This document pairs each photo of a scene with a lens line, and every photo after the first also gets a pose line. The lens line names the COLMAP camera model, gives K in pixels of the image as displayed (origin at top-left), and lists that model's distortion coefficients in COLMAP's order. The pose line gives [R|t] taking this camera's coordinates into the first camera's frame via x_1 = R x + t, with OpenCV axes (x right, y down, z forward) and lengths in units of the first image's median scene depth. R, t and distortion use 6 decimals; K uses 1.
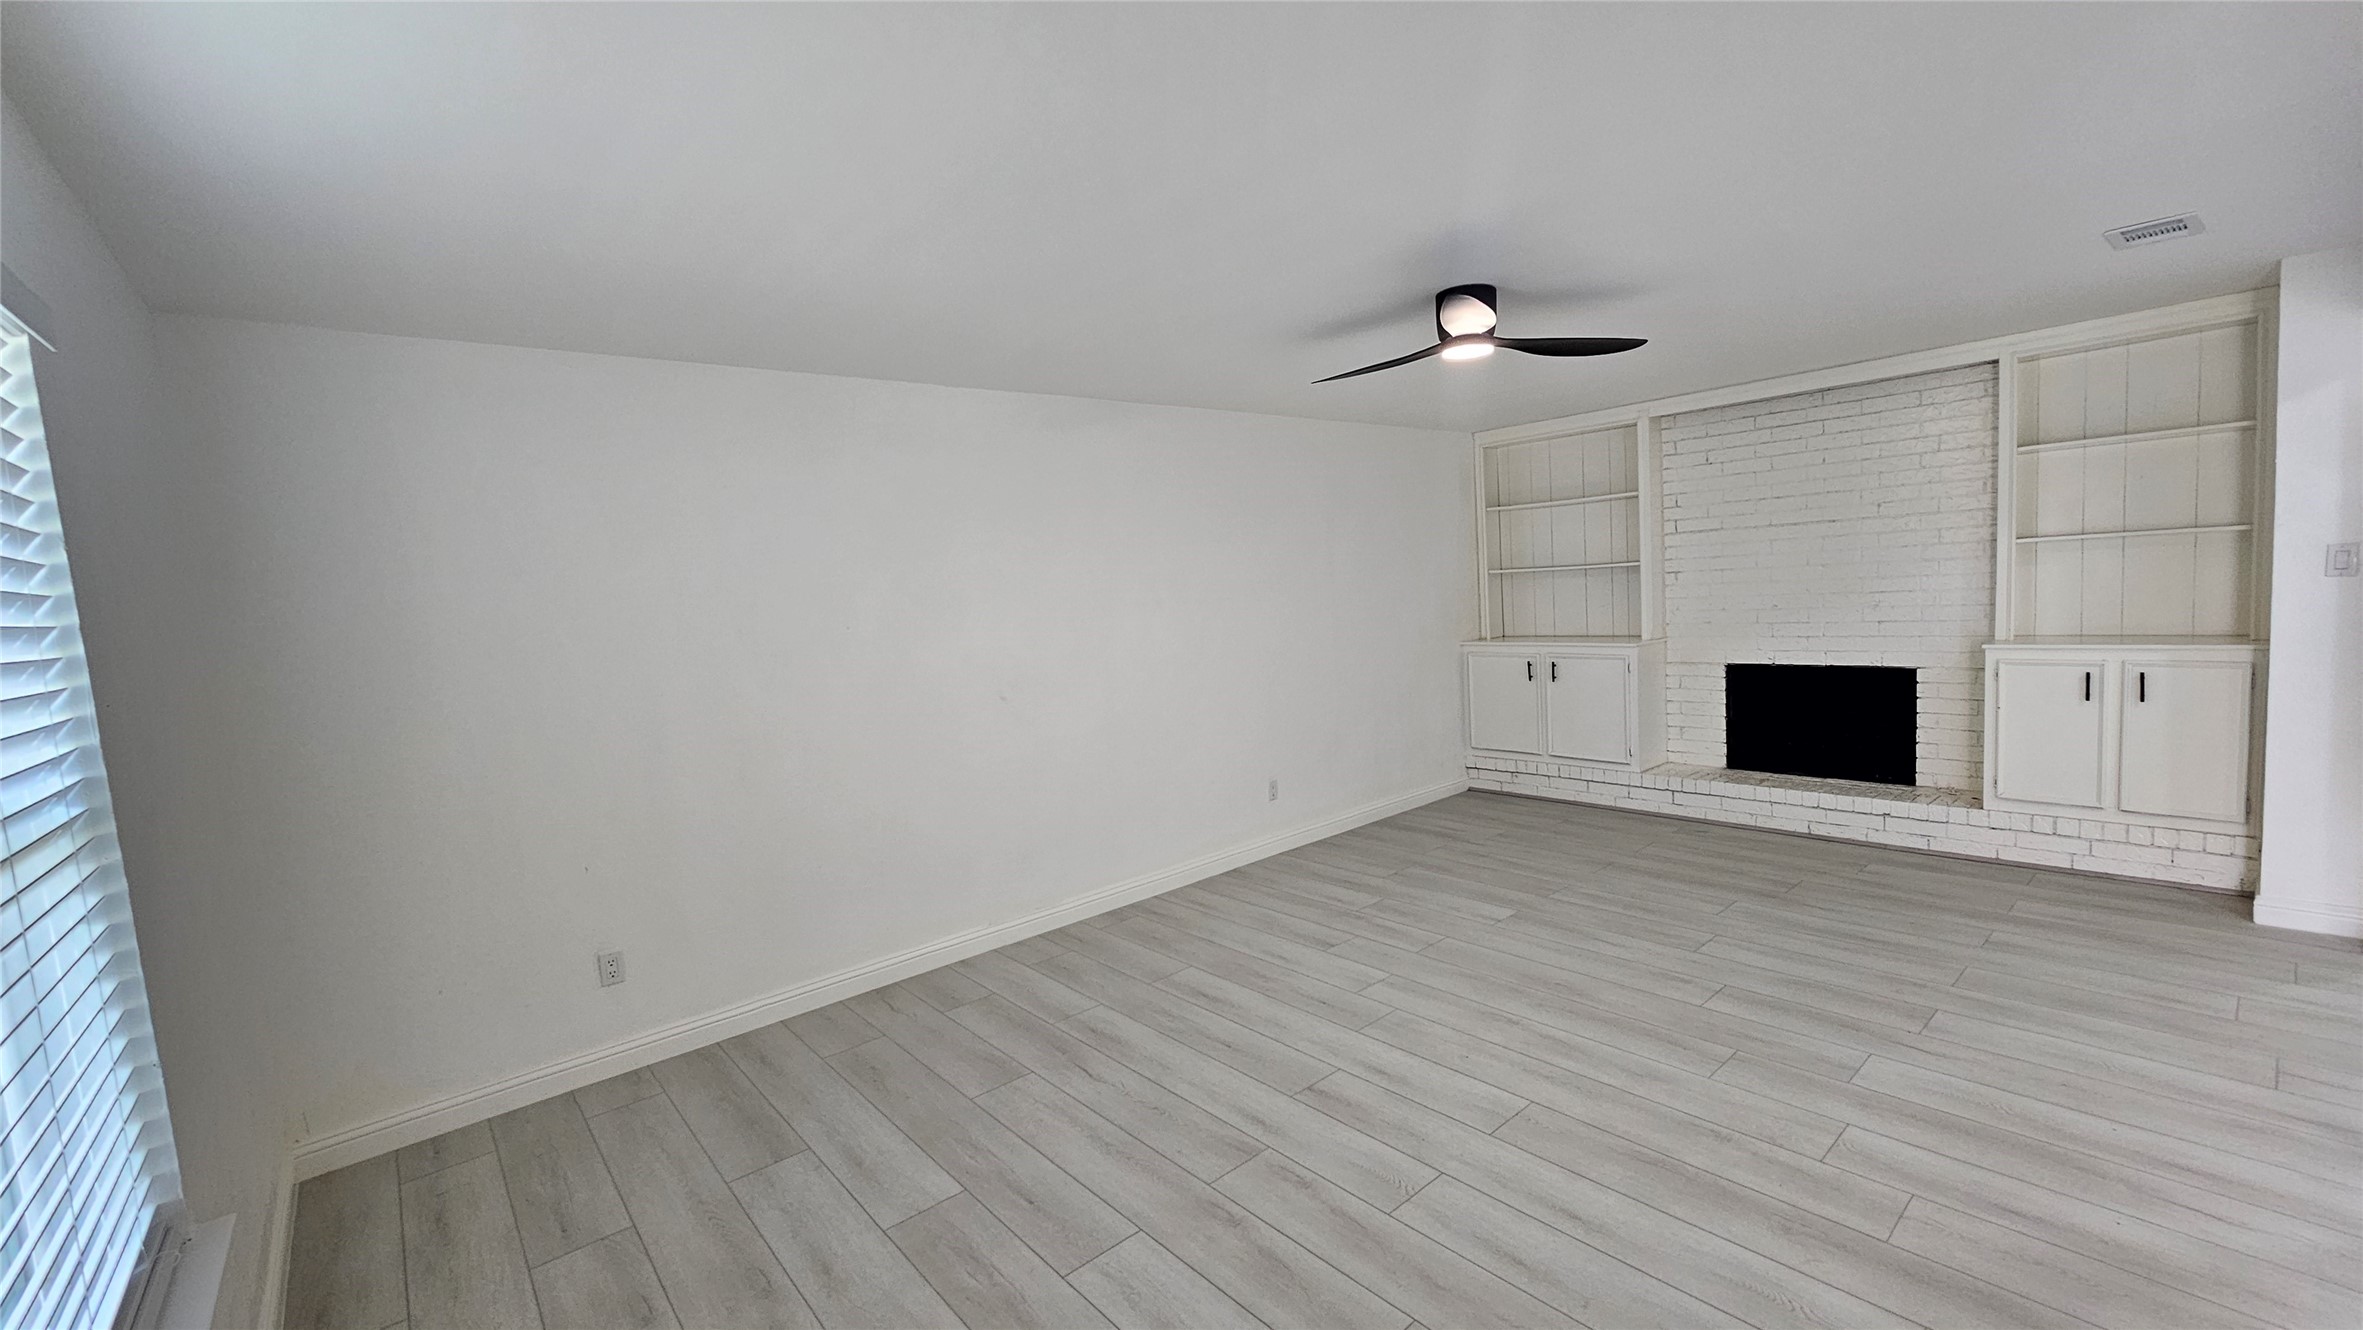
lens RADIAL K [[958.3, 0, 1181.6], [0, 958.3, 670.2], [0, 0, 1]] dist [0.000925, 0.000459]
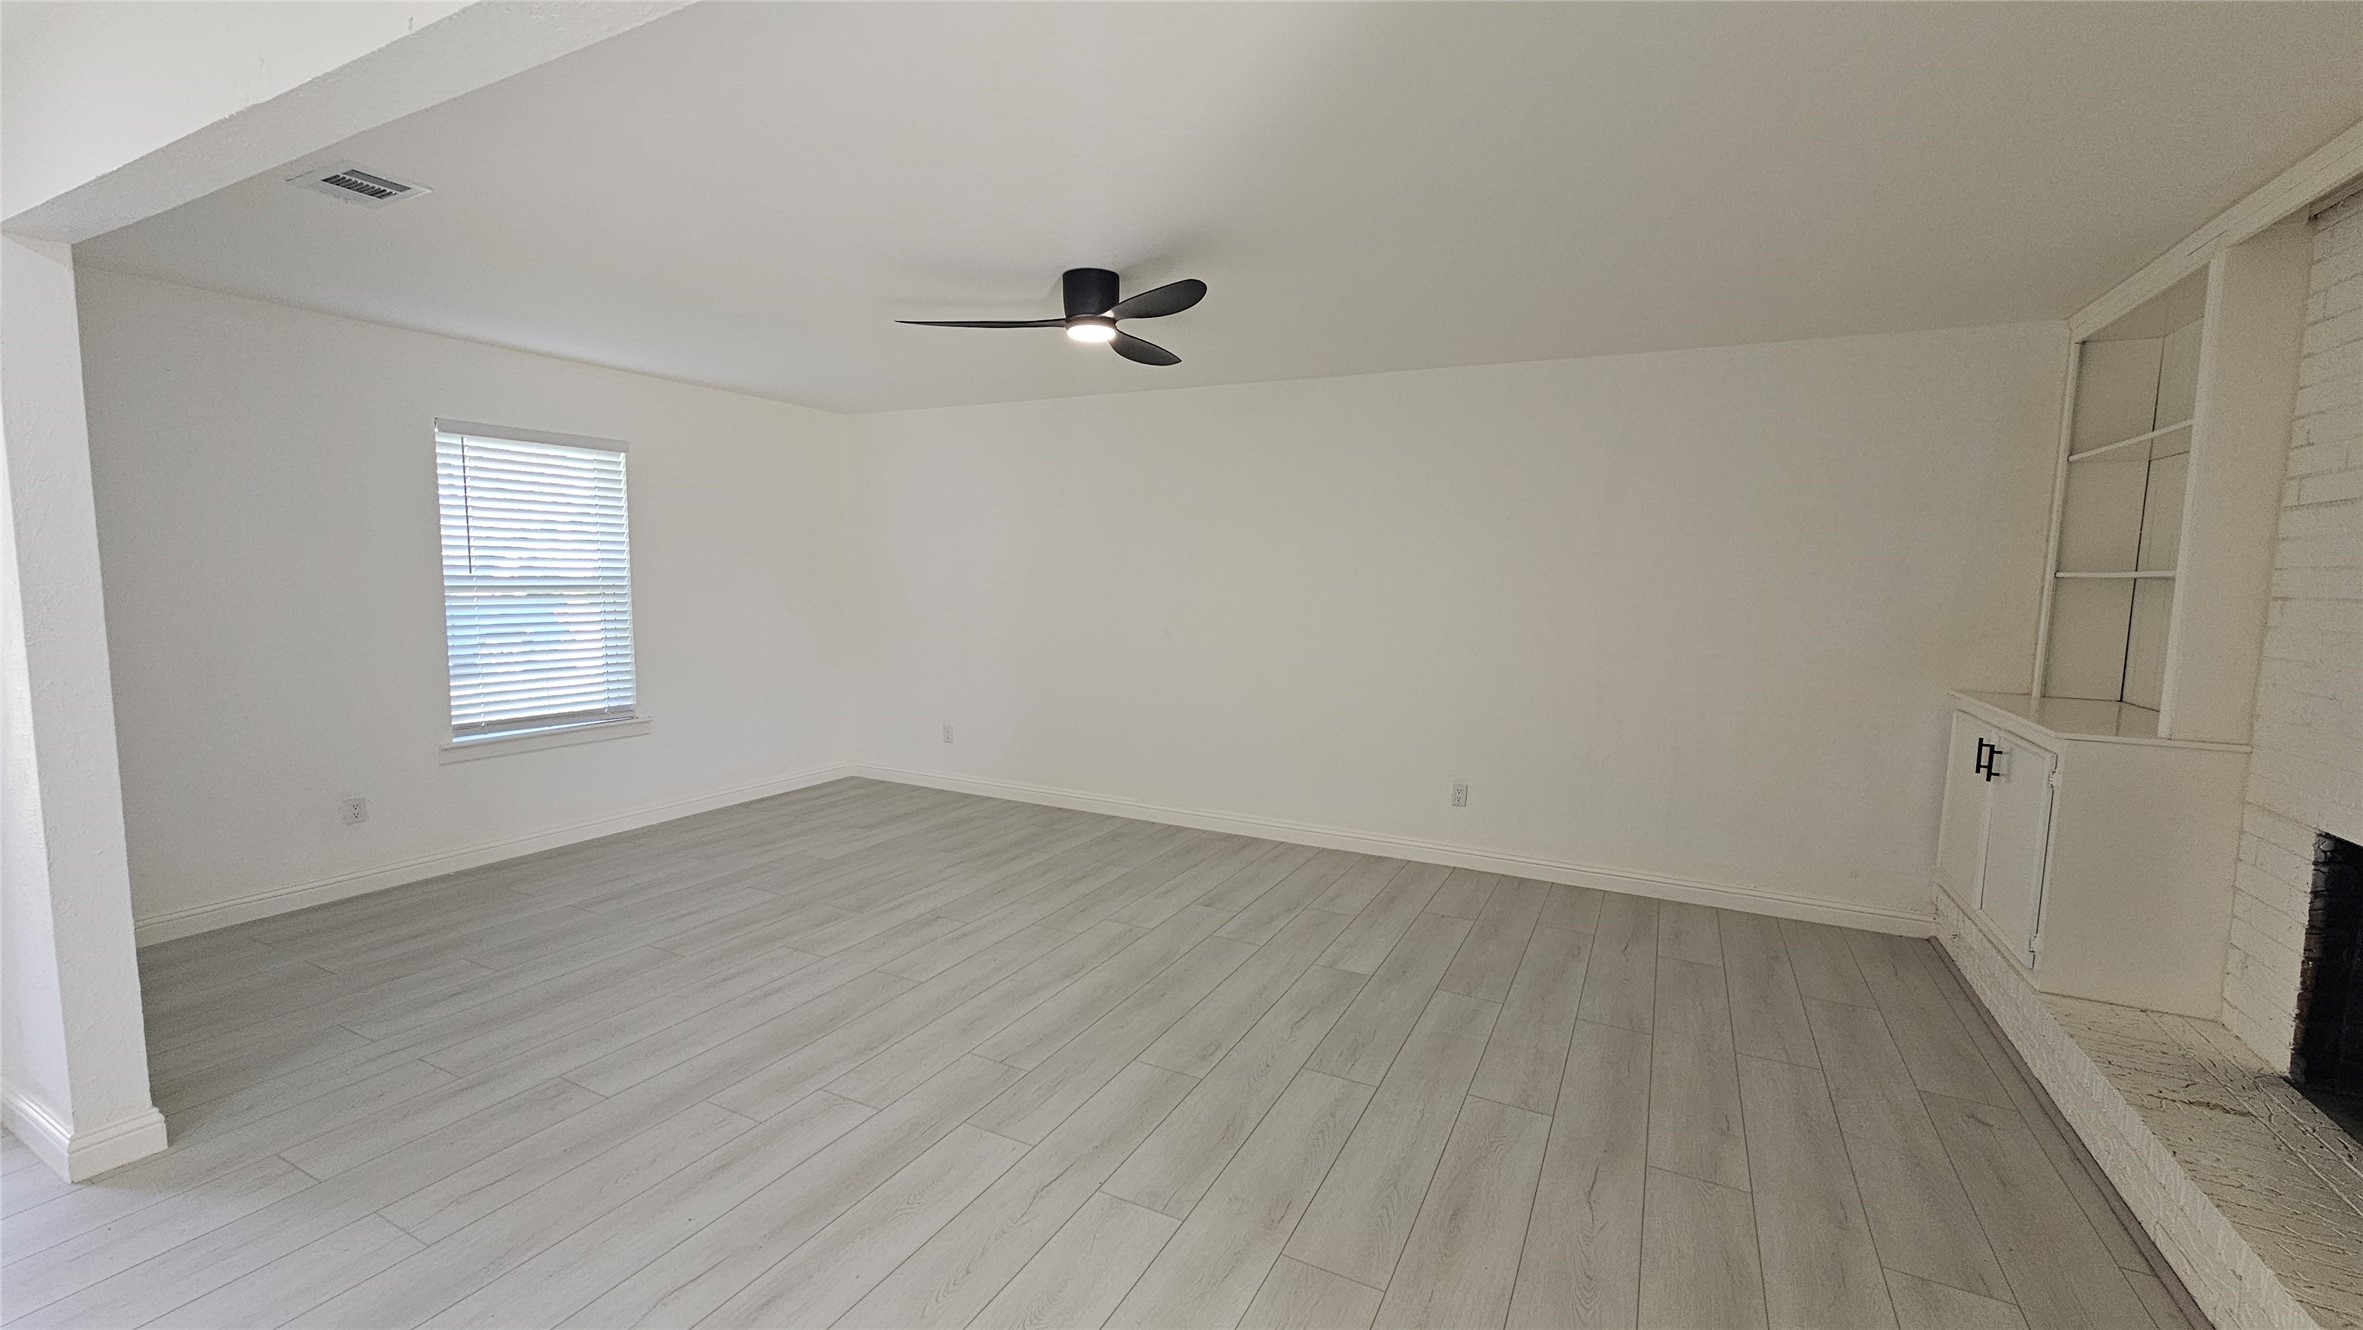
lens RADIAL K [[956.2, 0, 1181.5], [0, 956.2, 665.0], [0, 0, 1]] dist [0.001665, 0.000156]
pose [[0.375663, 0.159853, -0.912866, 1.368060], [-0.127566, 0.984555, 0.119910, -0.115276], [0.917935, 0.071405, 0.390252, 0.721445]]
